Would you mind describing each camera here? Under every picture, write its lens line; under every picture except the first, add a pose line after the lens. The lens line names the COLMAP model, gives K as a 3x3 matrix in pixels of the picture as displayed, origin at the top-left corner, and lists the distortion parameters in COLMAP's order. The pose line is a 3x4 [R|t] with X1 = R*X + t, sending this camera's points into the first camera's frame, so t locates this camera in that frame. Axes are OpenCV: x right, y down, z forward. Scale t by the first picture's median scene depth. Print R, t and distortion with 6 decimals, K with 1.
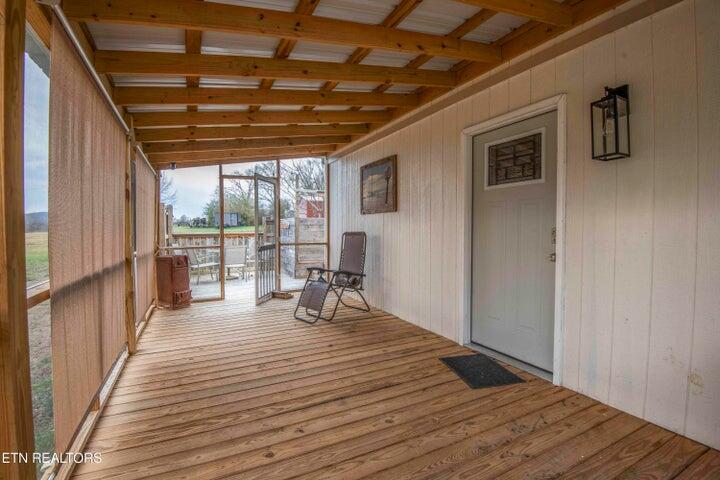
lens RADIAL K [[331.8, 0, 357.7], [0, 331.8, 236.8], [0, 0, 1]] dist [-0.024548, -0.009288]
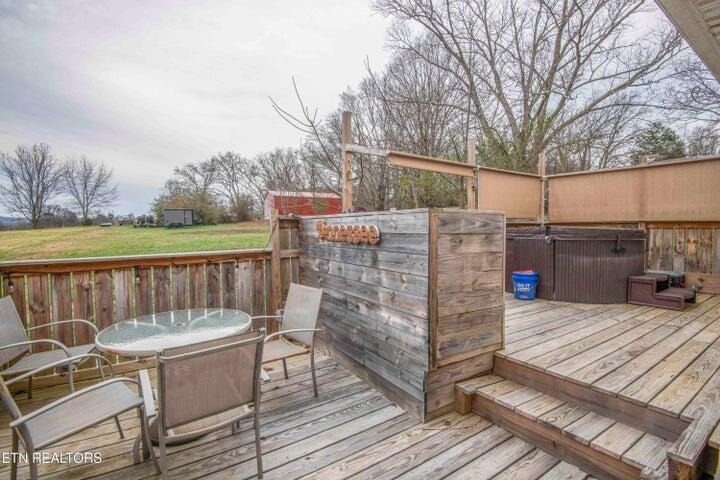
lens RADIAL K [[331.8, 0, 361.2], [0, 331.8, 239.5], [0, 0, 1]] dist [-0.024548, -0.009288]
pose [[0.992168, -0.013105, 0.124223, -0.044064], [0.011023, 0.999787, 0.017440, -0.005910], [-0.124425, -0.015934, 0.992101, 0.114326]]
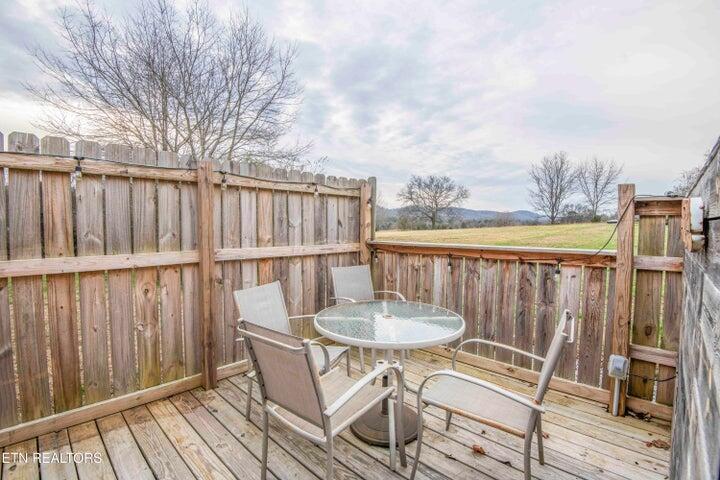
lens RADIAL K [[331.8, 0, 362.0], [0, 331.8, 239.4], [0, 0, 1]] dist [-0.024548, -0.009288]
pose [[0.347663, 0.044952, -0.936541, -0.025271], [-0.026595, 0.998921, 0.038073, -0.005059], [0.937242, 0.011671, 0.348483, 0.144209]]
